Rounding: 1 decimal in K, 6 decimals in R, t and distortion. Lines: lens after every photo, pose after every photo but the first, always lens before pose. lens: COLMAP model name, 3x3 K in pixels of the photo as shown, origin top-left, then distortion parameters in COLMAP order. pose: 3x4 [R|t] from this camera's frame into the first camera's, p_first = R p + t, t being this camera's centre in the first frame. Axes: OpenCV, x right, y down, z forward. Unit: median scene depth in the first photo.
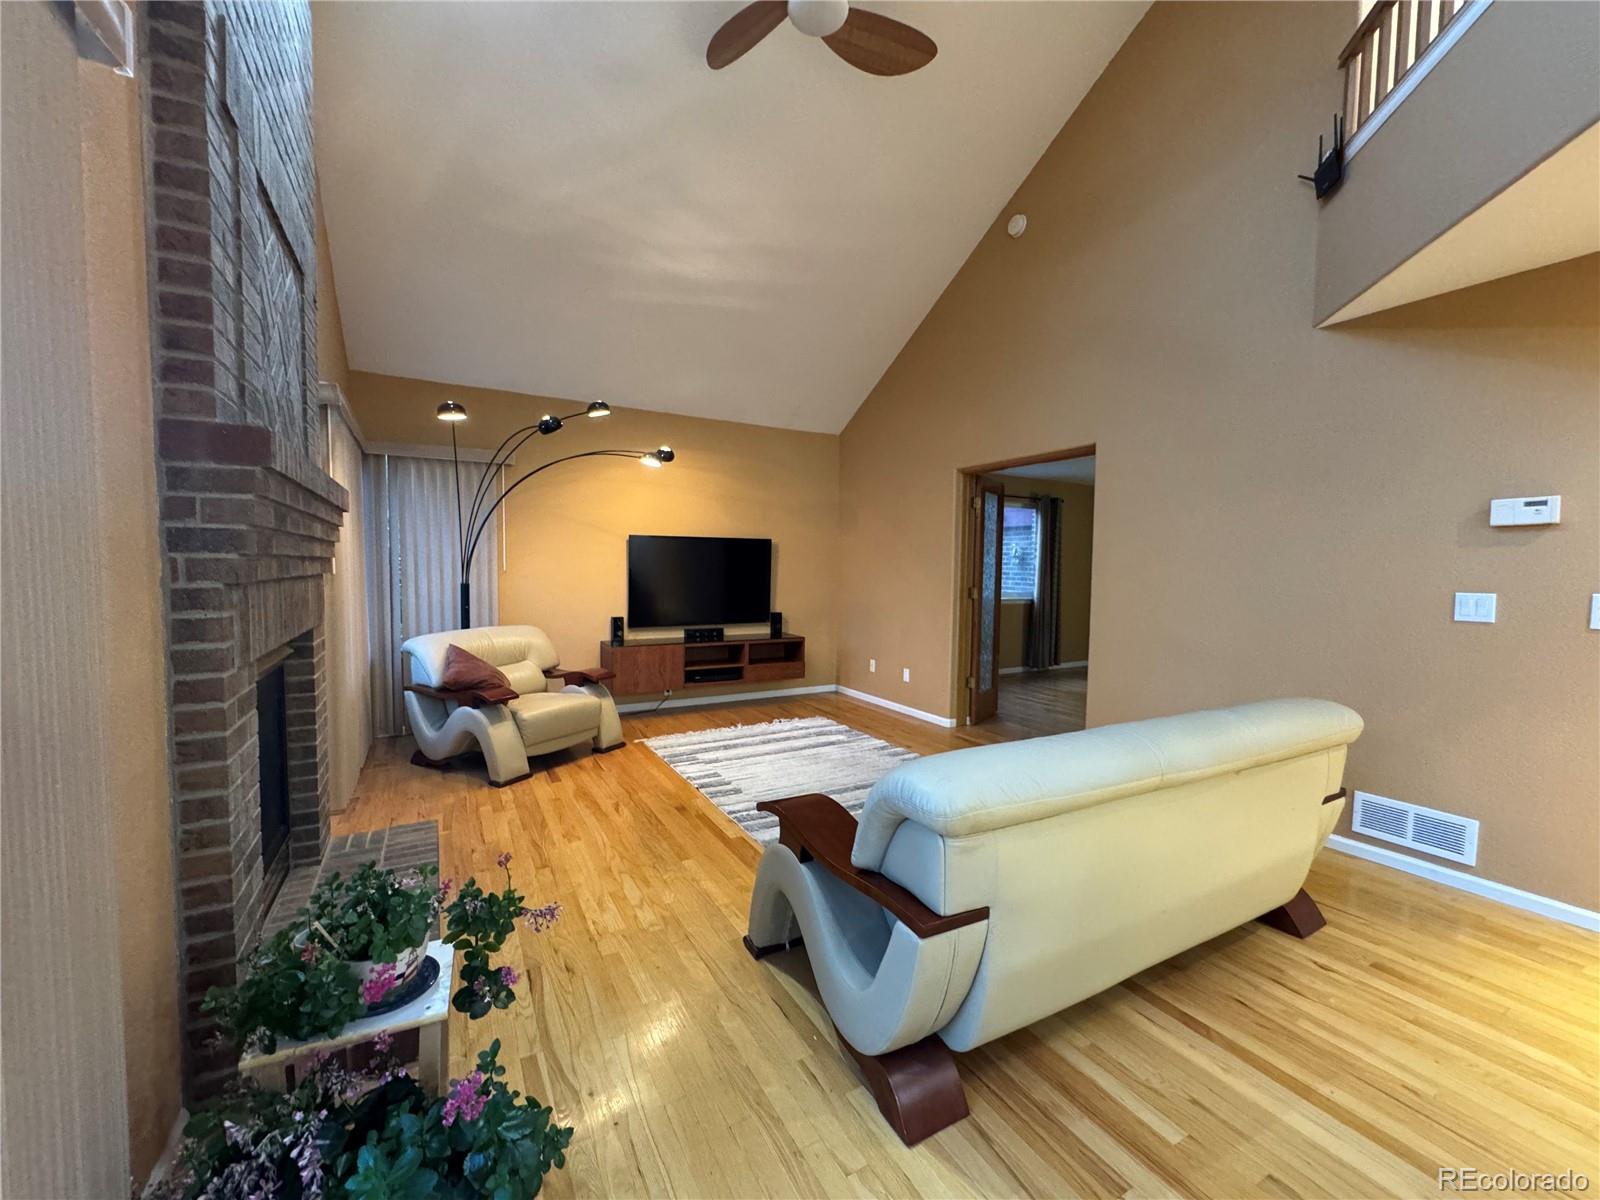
lens RADIAL K [[644.3, 0, 800.0], [0, 644.3, 600.0], [0, 0, 1]] dist [-0.011256, 0.000043]
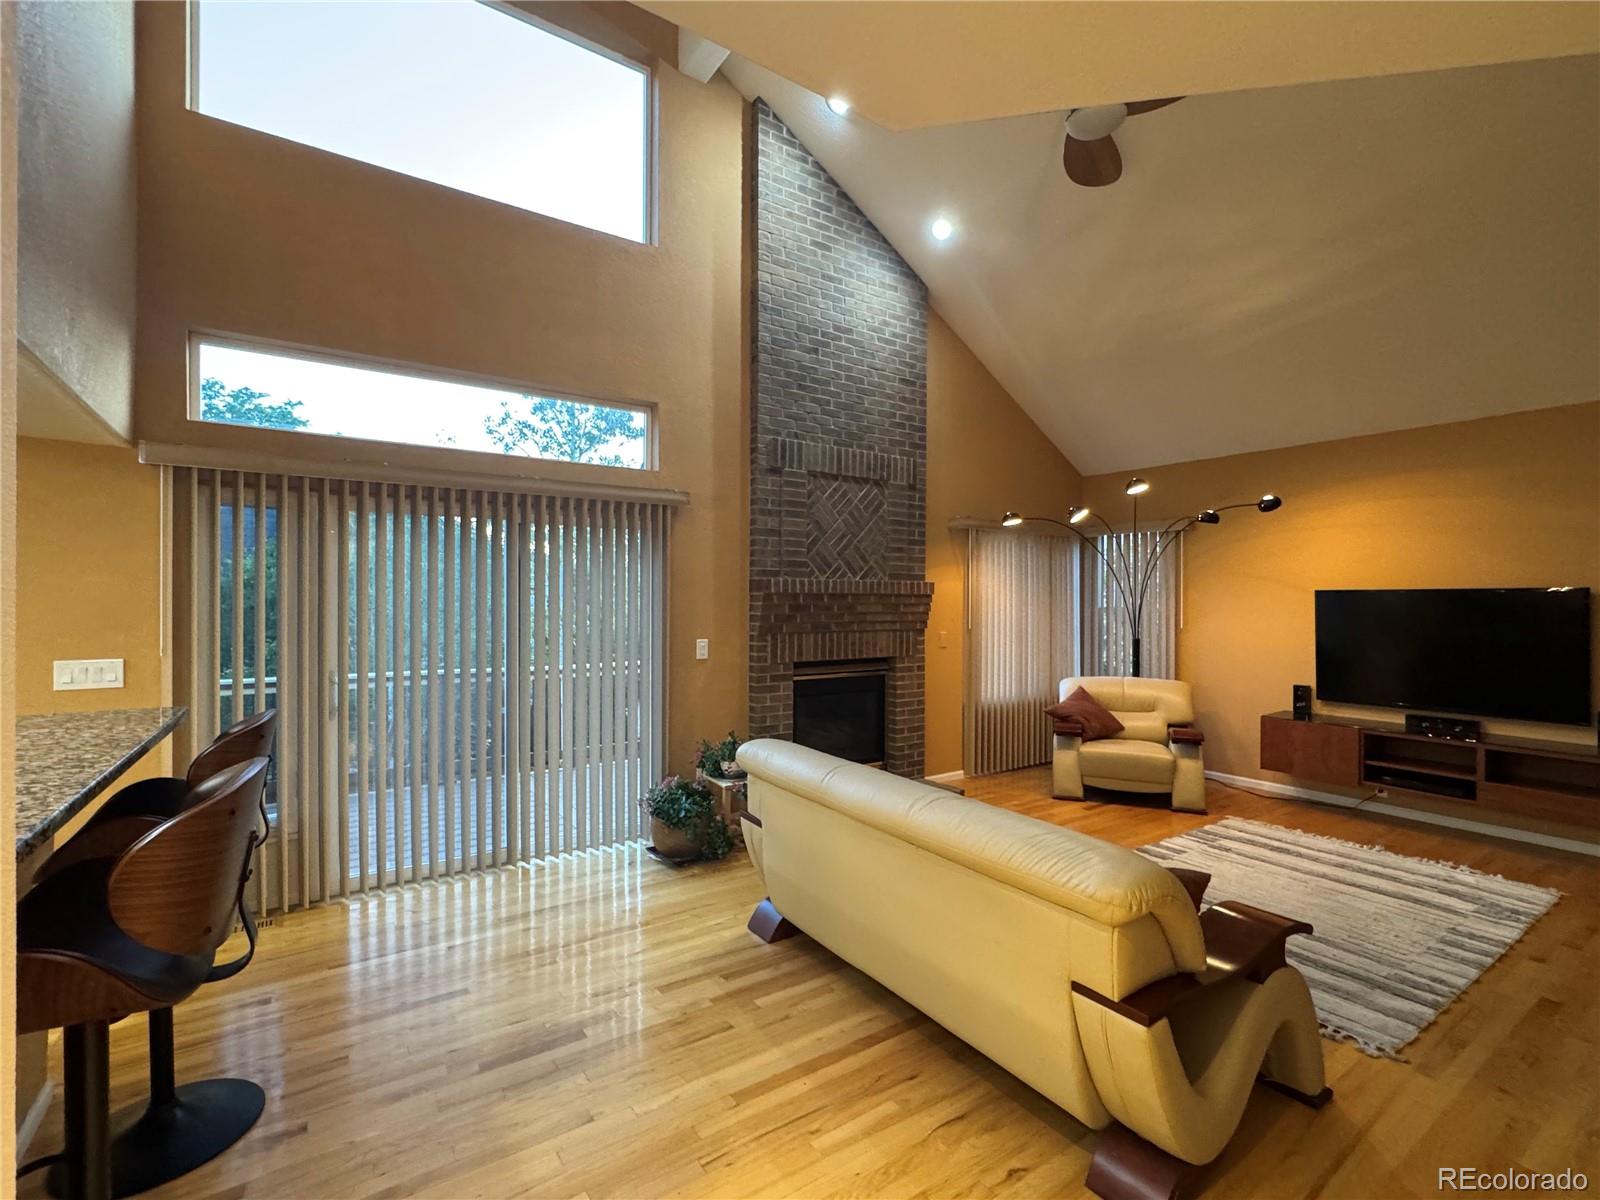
lens RADIAL K [[730.3, 0, 791.7], [0, 730.3, 599.9], [0, 0, 1]] dist [0.000476, -0.000040]
pose [[0.087688, -0.007145, -0.996122, 0.772182], [-0.056007, 0.998357, -0.012091, -0.046007], [0.994572, 0.056850, 0.087144, 0.276470]]
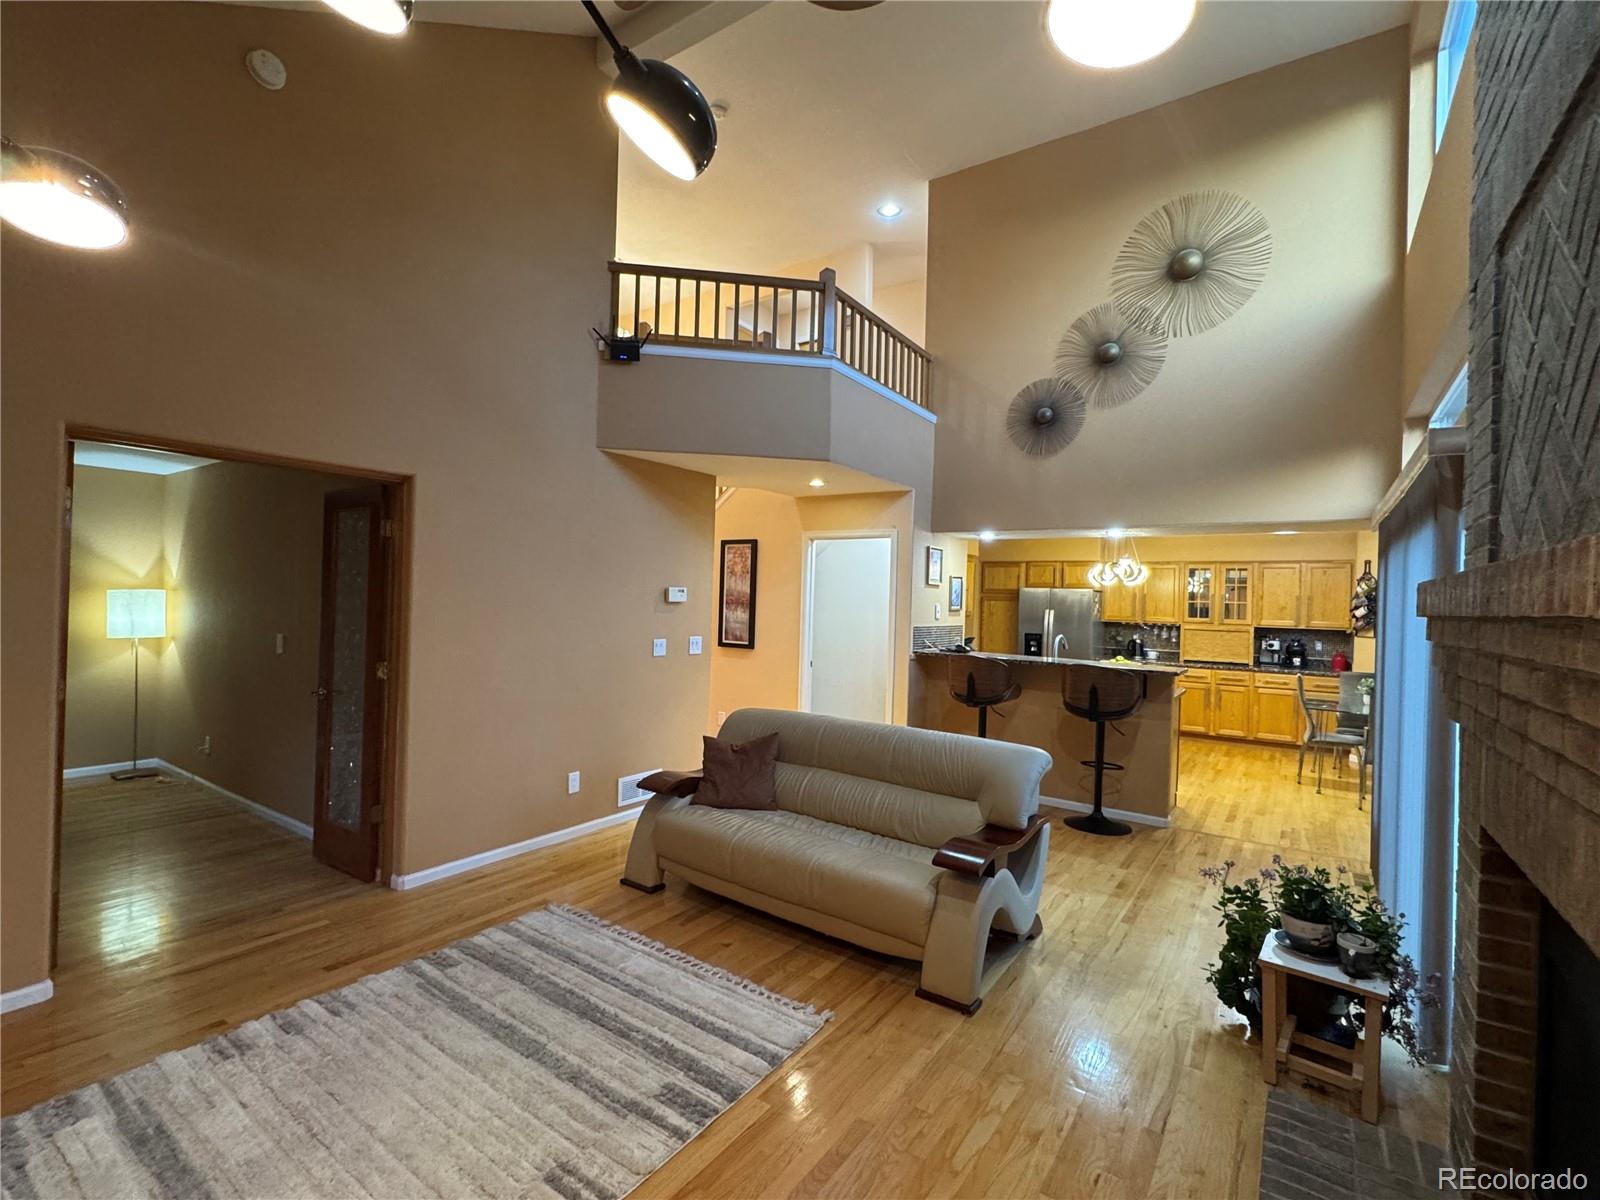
lens RADIAL K [[730.3, 0, 791.7], [0, 730.3, 599.9], [0, 0, 1]] dist [0.000476, -0.000040]
pose [[-0.439429, -0.015923, 0.898136, -0.502509], [0.017042, 0.999515, 0.026059, -0.092465], [-0.898116, 0.026757, -0.438944, 0.866357]]
